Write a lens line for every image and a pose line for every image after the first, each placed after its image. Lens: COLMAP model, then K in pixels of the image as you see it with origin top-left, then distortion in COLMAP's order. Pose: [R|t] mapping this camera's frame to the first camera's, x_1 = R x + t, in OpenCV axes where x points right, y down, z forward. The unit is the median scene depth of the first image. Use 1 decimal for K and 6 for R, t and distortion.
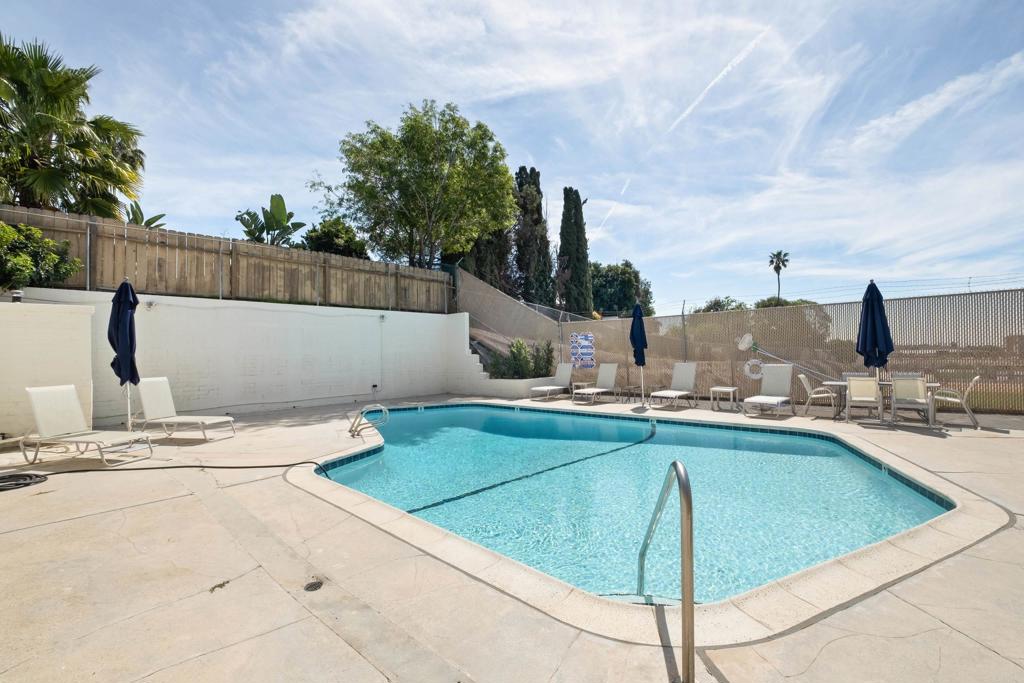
lens RADIAL K [[444.2, 0, 519.4], [0, 444.2, 344.4], [0, 0, 1]] dist [-0.008725, 0.001518]
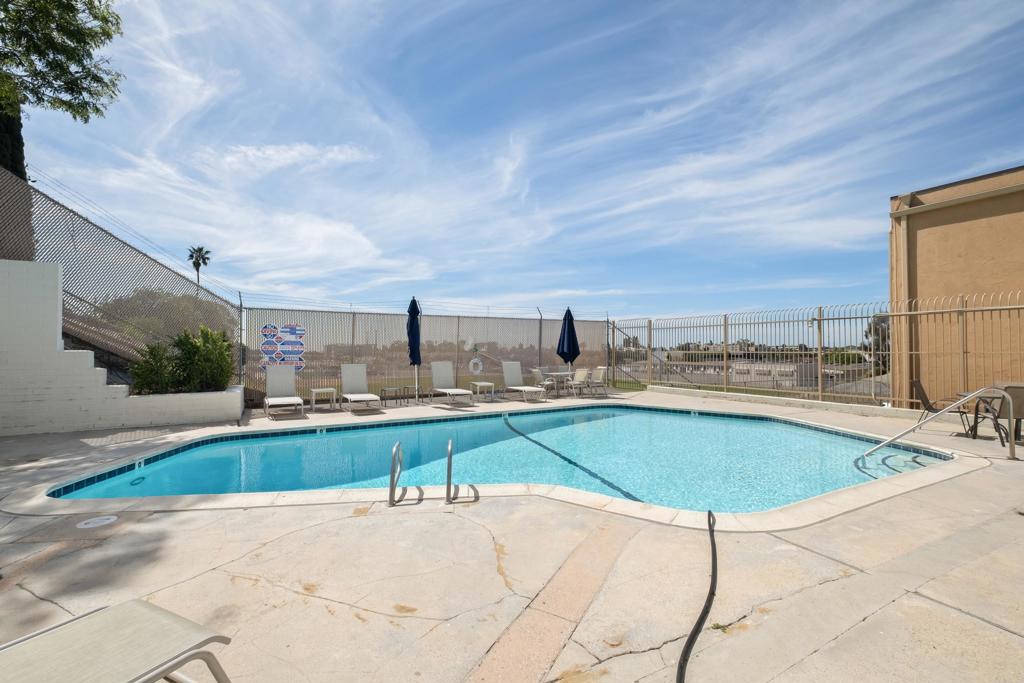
lens RADIAL K [[444.2, 0, 503.4], [0, 444.2, 343.7], [0, 0, 1]] dist [-0.008725, 0.001518]
pose [[0.317516, 0.030917, 0.947749, -0.388170], [-0.021806, 0.999442, -0.025298, 0.014953], [-0.948002, -0.012634, 0.318013, 0.357396]]
